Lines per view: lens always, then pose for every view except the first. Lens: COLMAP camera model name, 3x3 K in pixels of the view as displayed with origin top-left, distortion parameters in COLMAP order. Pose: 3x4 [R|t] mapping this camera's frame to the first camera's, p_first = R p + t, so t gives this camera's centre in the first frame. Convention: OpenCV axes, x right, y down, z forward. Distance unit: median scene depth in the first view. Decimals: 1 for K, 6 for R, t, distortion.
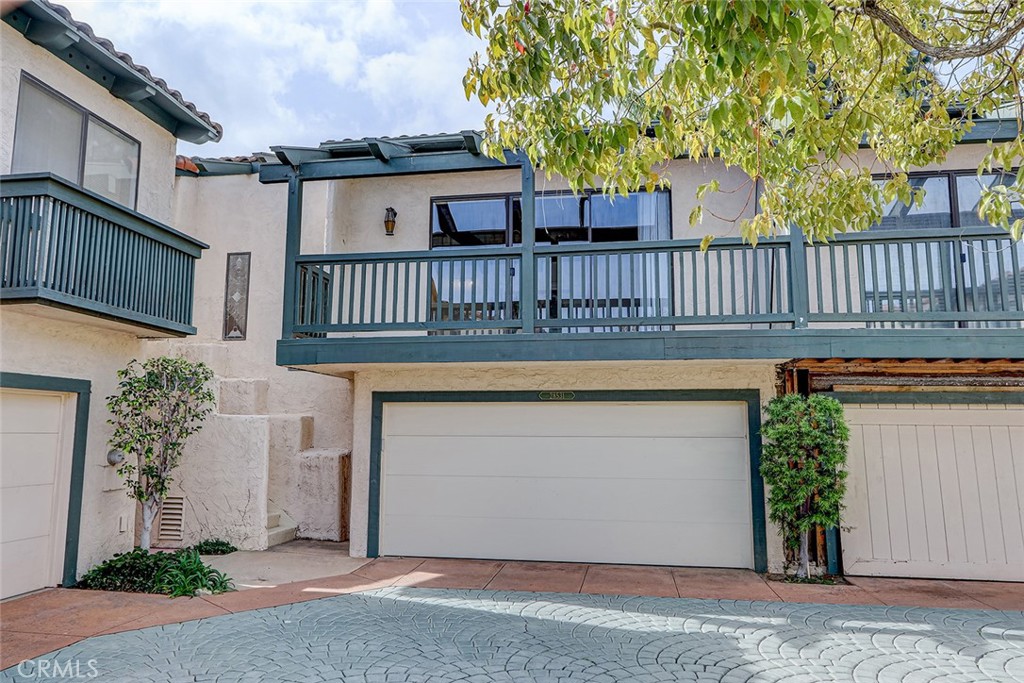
lens RADIAL K [[720.3, 0, 508.4], [0, 720.3, 336.7], [0, 0, 1]] dist [-0.001788, 0.007139]
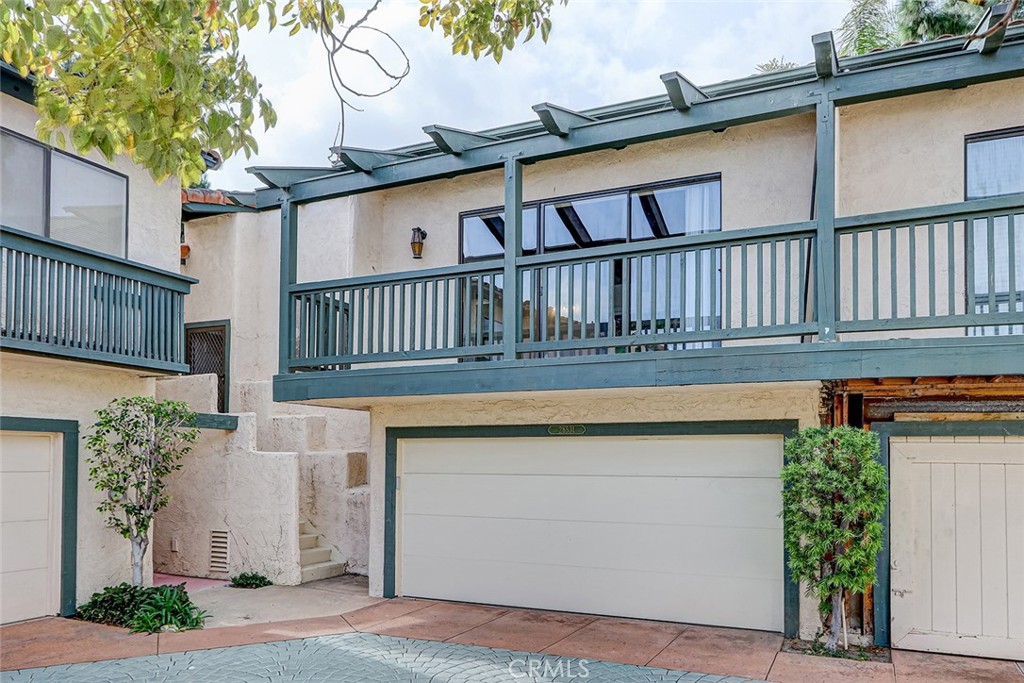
lens RADIAL K [[720.3, 0, 547.3], [0, 720.3, 449.6], [0, 0, 1]] dist [-0.001788, 0.007139]
pose [[0.971576, -0.003679, -0.236699, 0.265603], [0.030371, 0.993553, 0.109222, 0.009263], [0.234771, -0.113306, 0.965424, 0.145024]]
